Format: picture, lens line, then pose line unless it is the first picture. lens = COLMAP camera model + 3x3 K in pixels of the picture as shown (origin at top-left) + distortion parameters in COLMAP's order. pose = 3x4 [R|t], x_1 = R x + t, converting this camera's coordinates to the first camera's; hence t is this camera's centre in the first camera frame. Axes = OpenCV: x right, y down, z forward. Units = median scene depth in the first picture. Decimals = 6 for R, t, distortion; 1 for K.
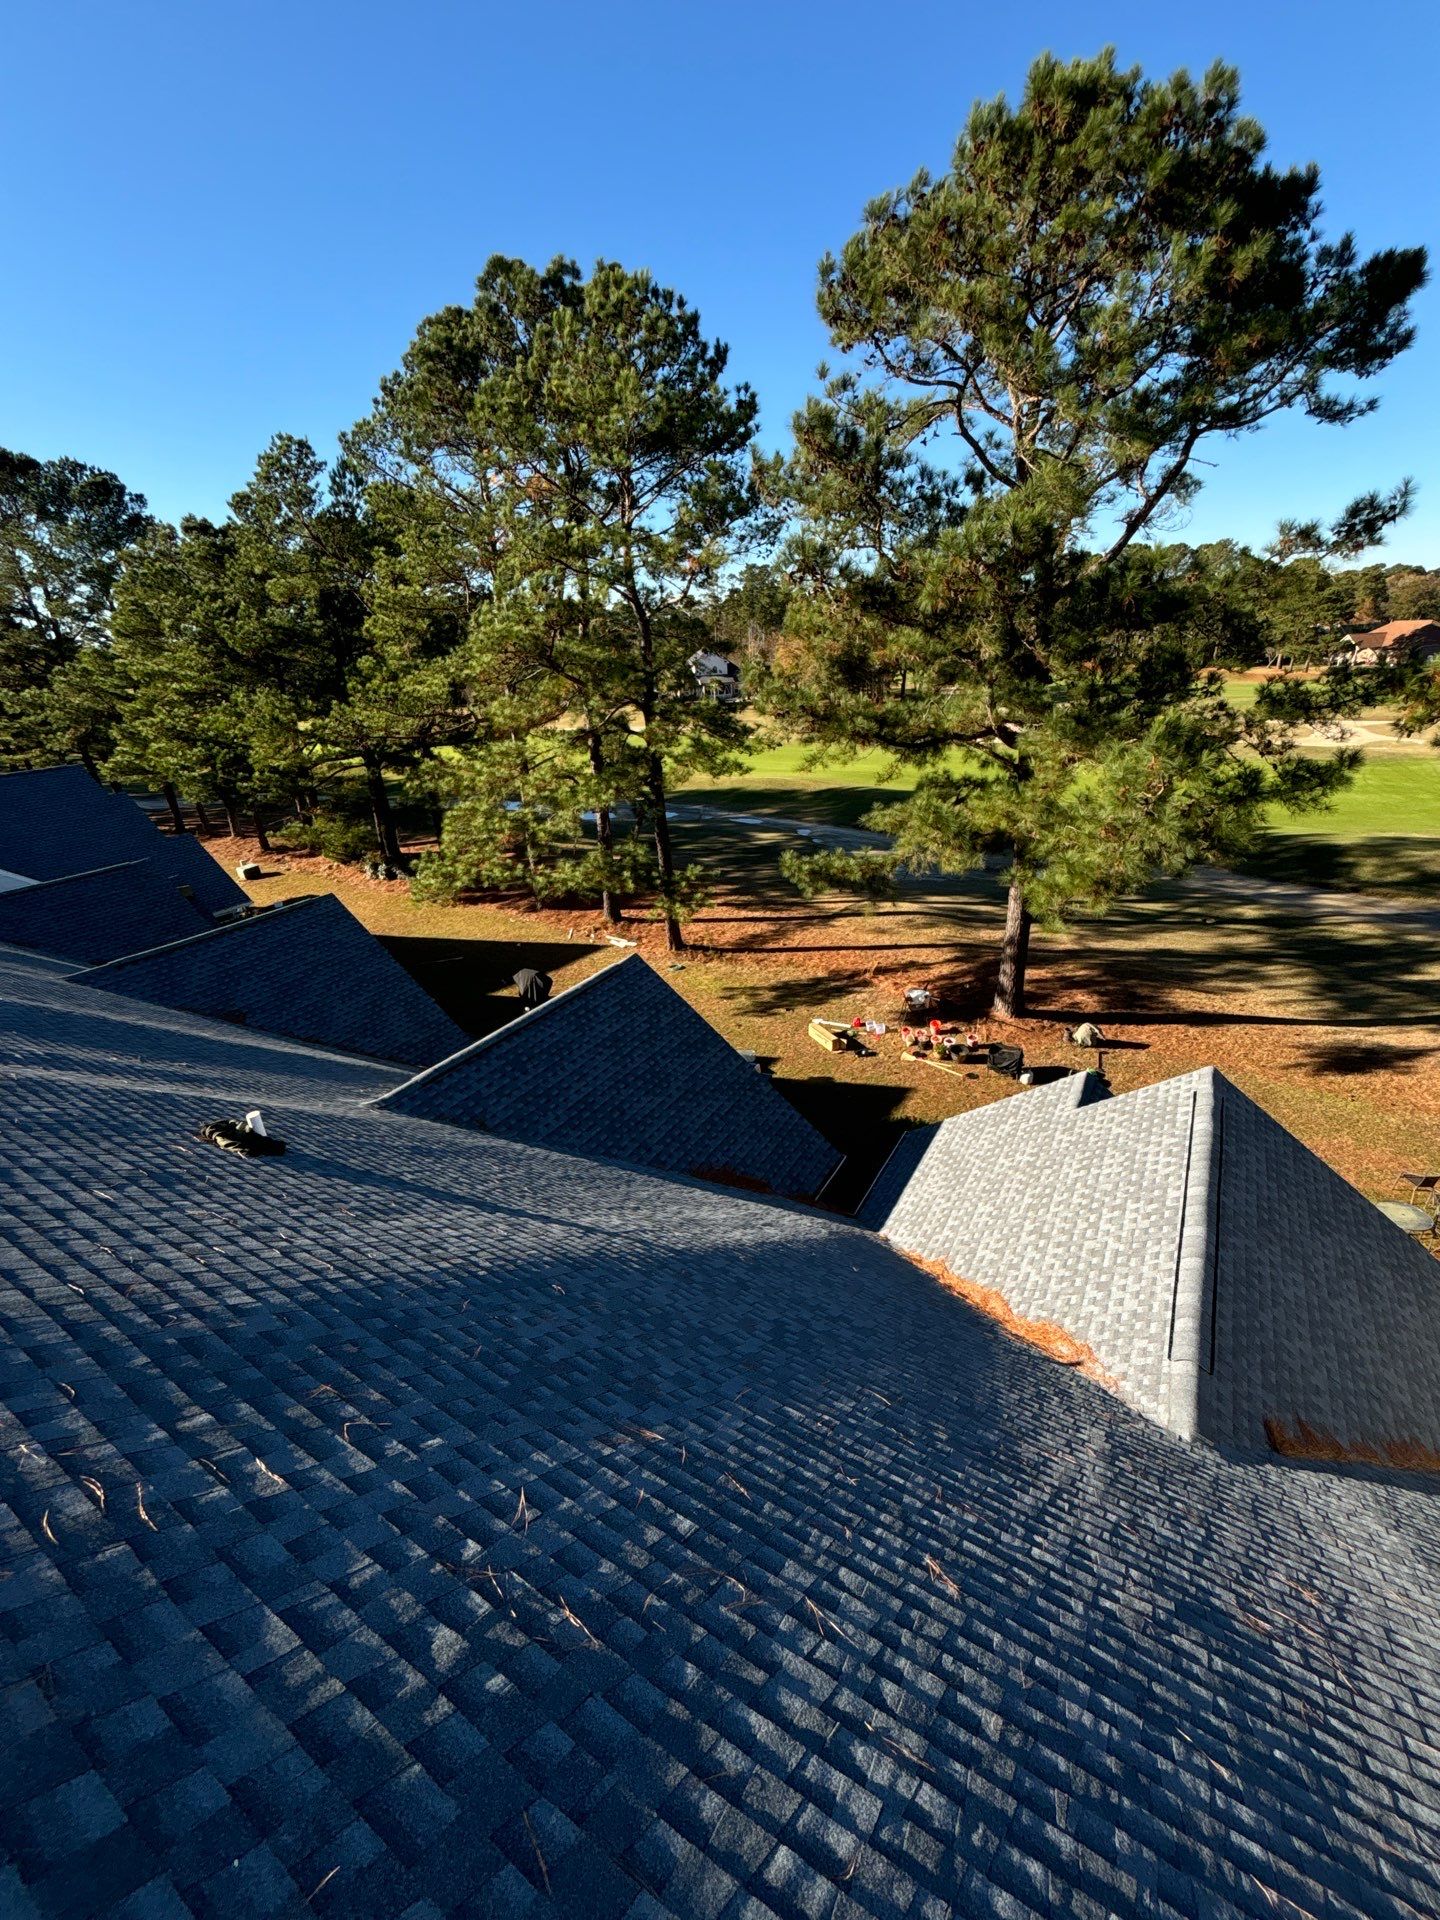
lens RADIAL K [[767.9, 0, 720.0], [0, 767.9, 960.0], [0, 0, 1]] dist [-0.000789, -0.000035]
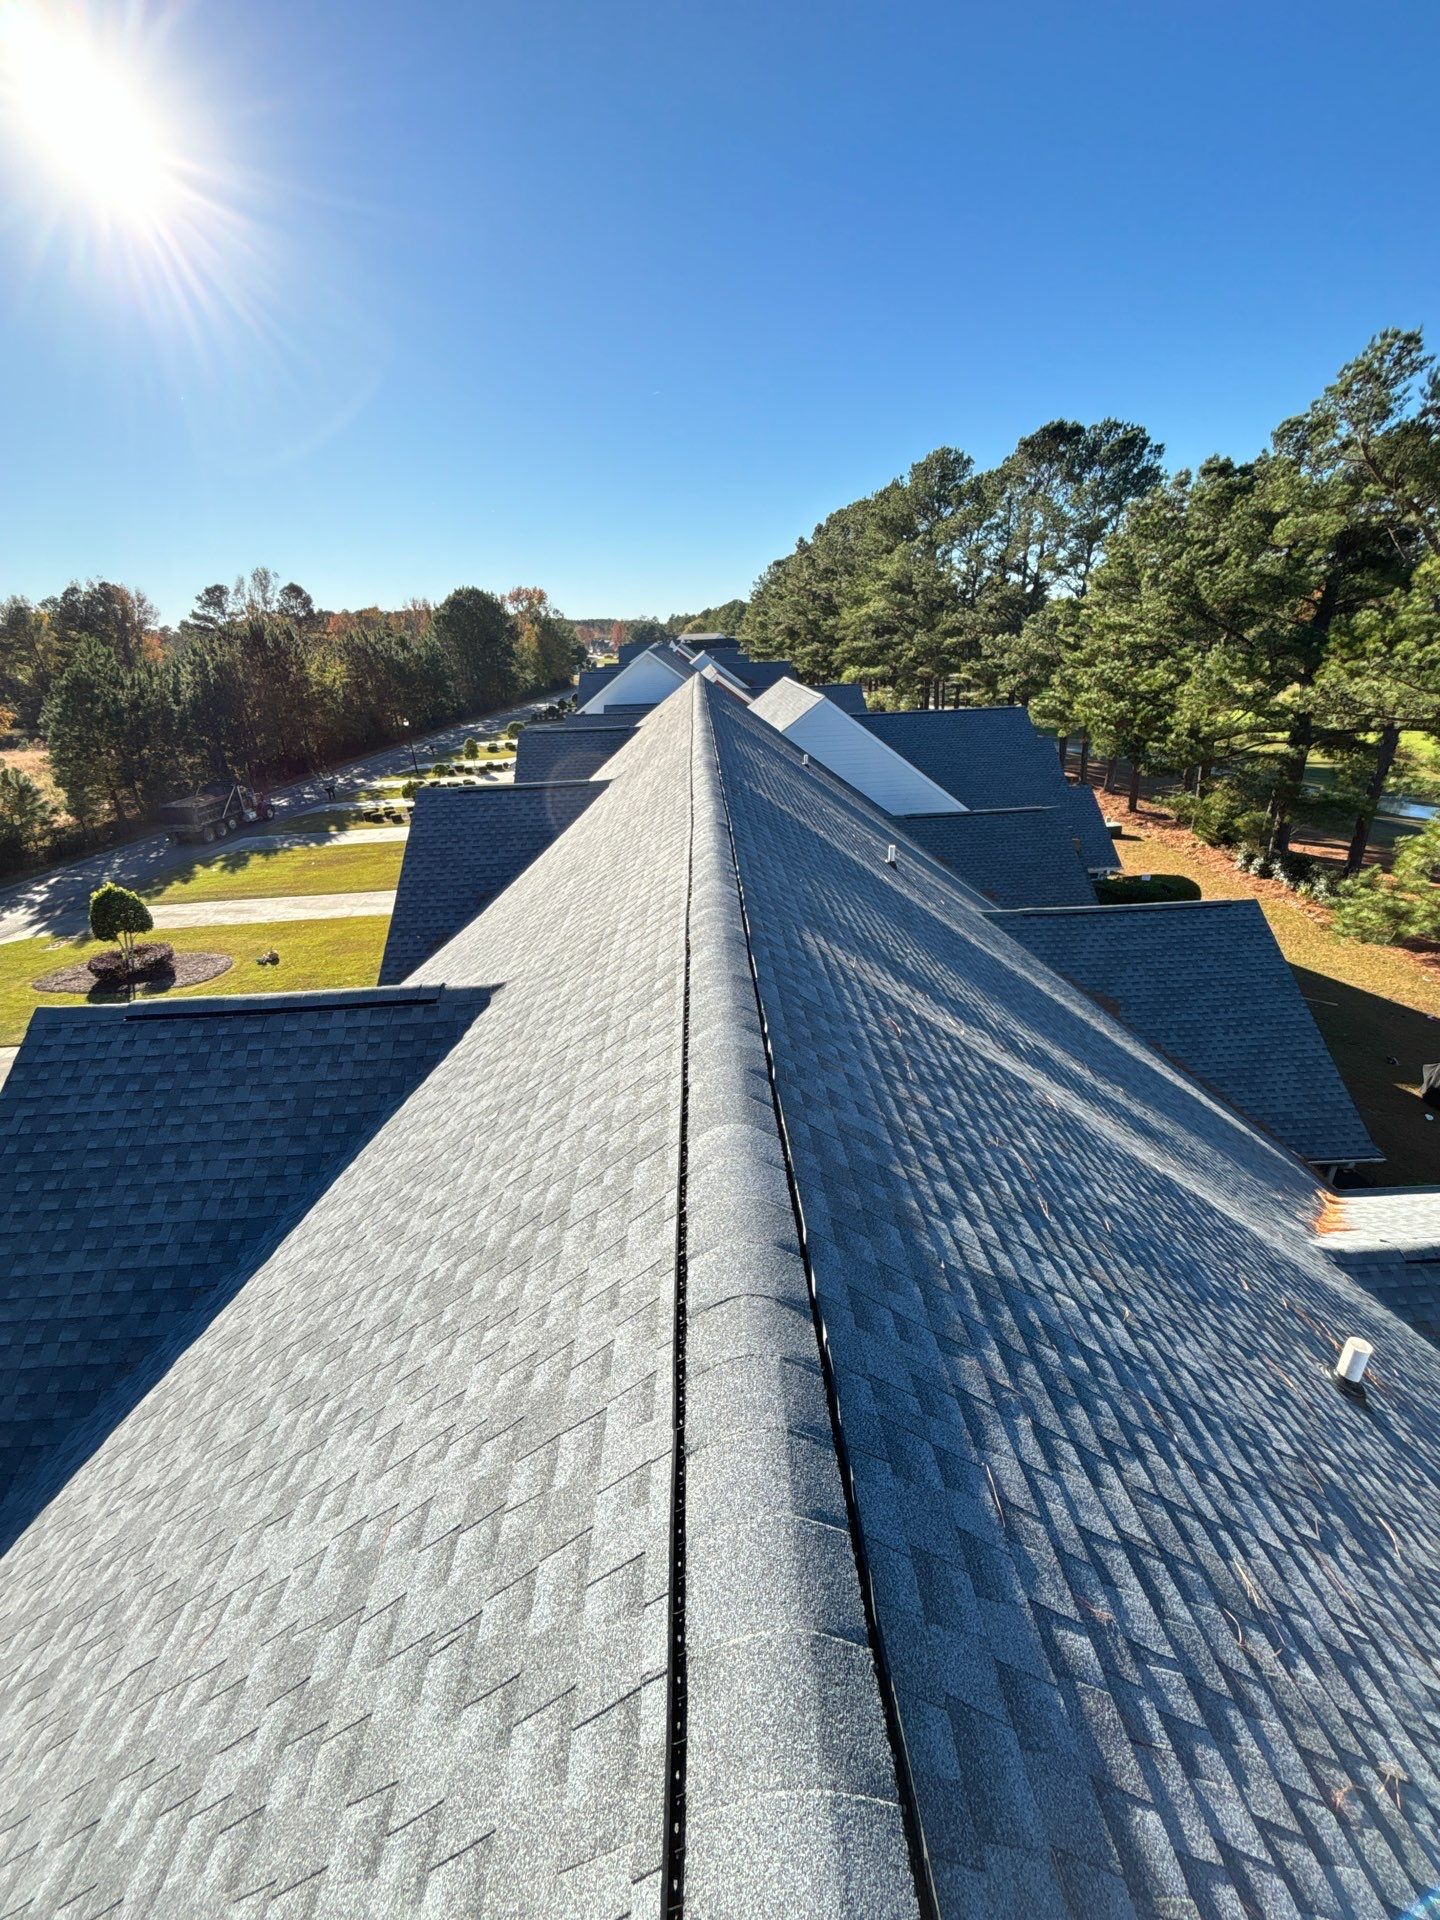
lens RADIAL K [[737.7, 0, 719.0], [0, 737.7, 941.7], [0, 0, 1]] dist [-0.023411, 0.010218]
pose [[0.549462, 0.350294, -0.758542, -0.189743], [-0.313871, 0.927913, 0.201152, -0.019725], [0.774323, 0.127559, 0.619800, 0.066035]]
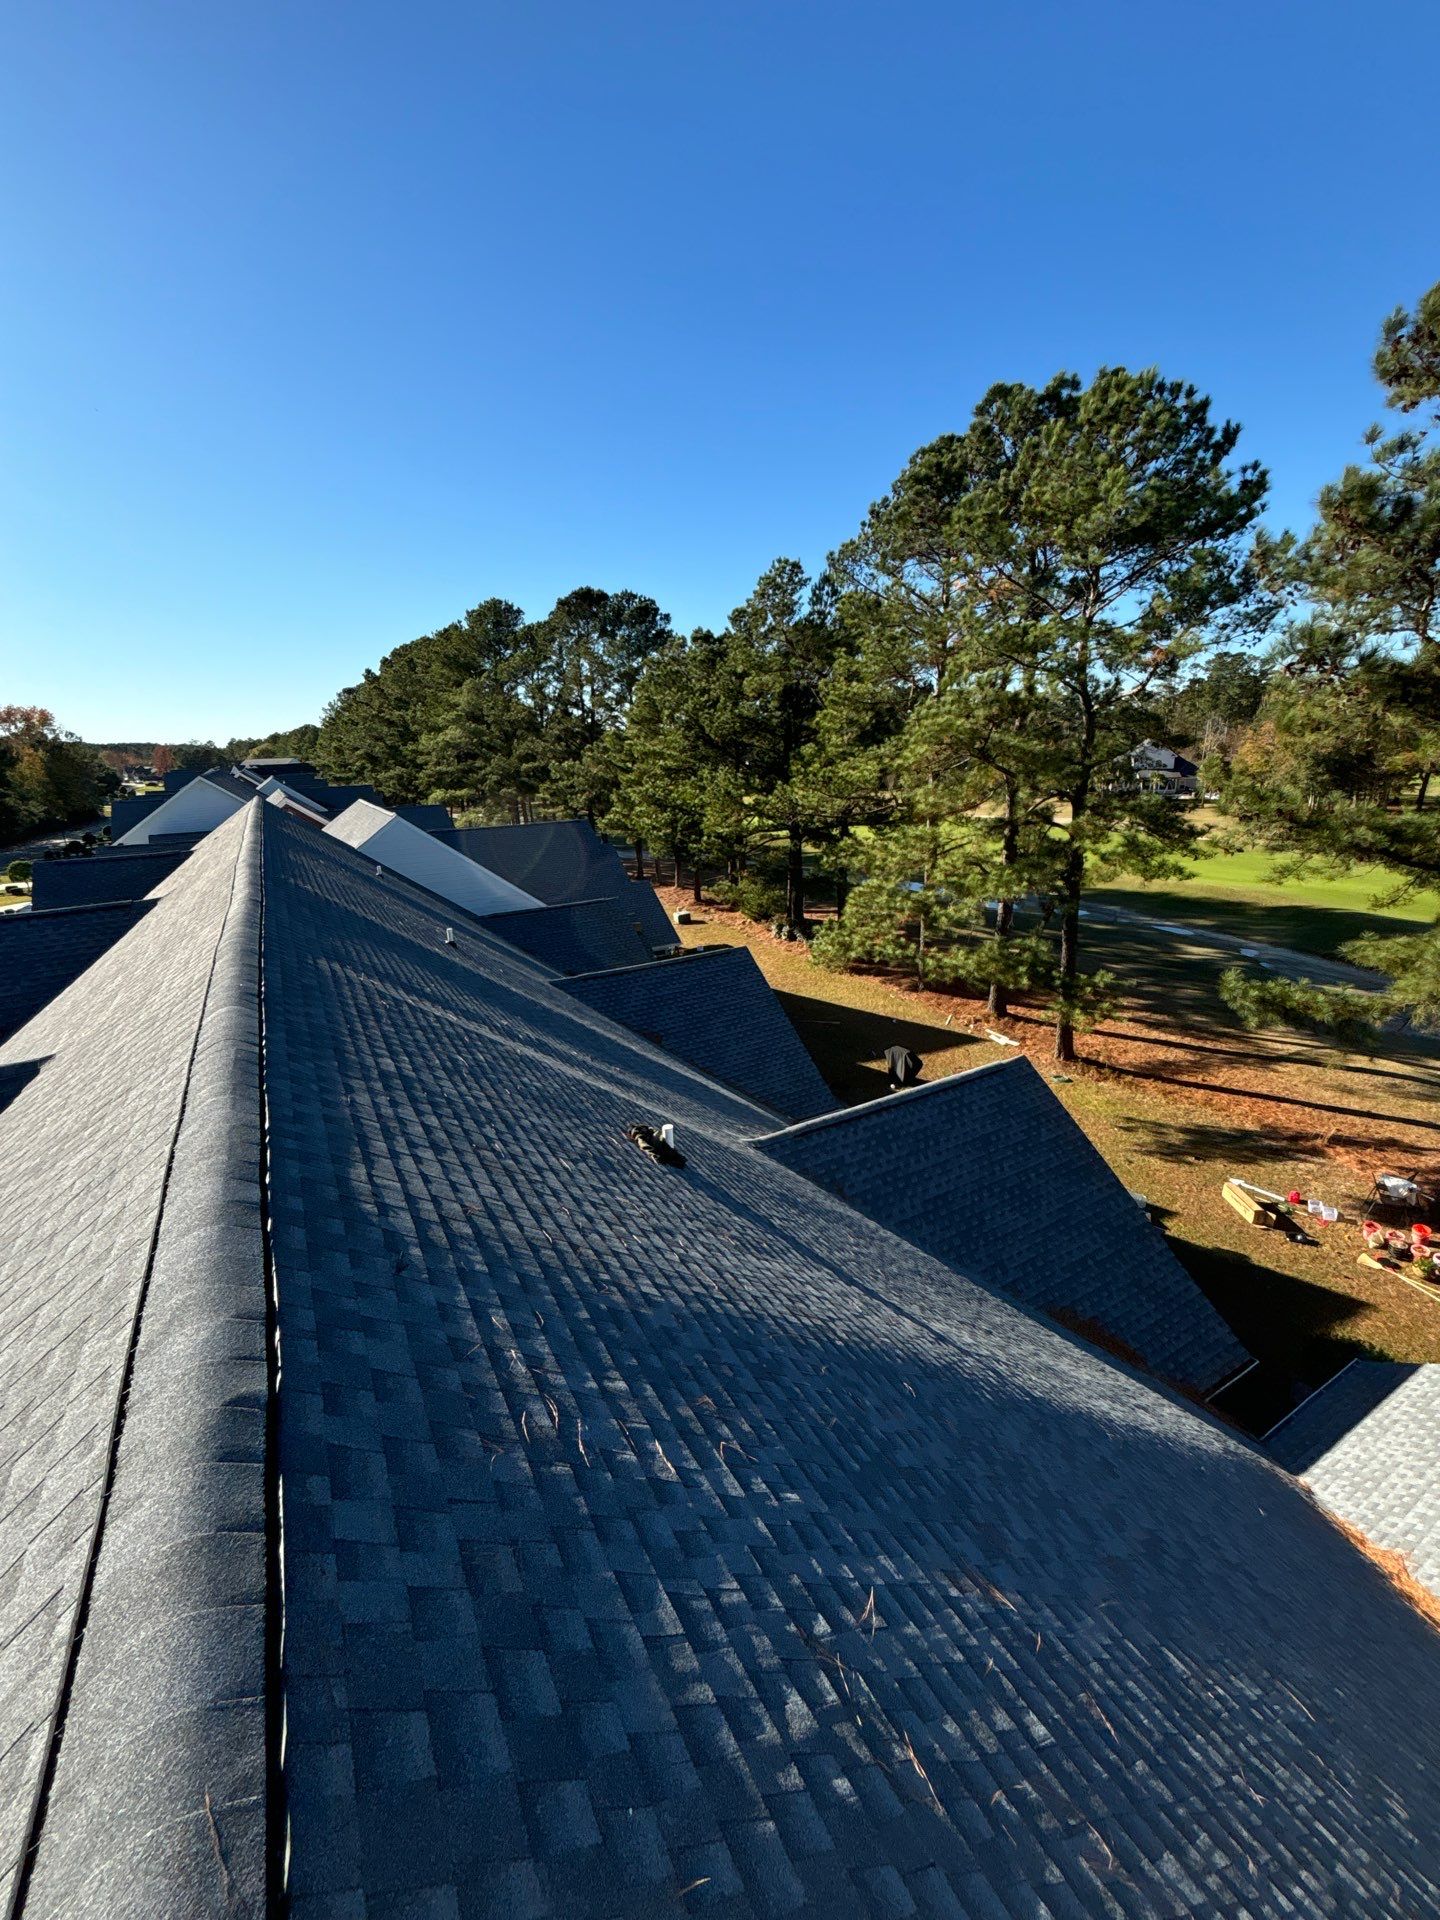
lens RADIAL K [[768.1, 0, 724.2], [0, 768.1, 961.0], [0, 0, 1]] dist [0.003719, -0.001775]
pose [[0.876632, 0.151954, -0.456538, -0.015019], [-0.197179, 0.978945, -0.052786, 0.000034], [0.438905, 0.136293, 0.888137, -0.008218]]
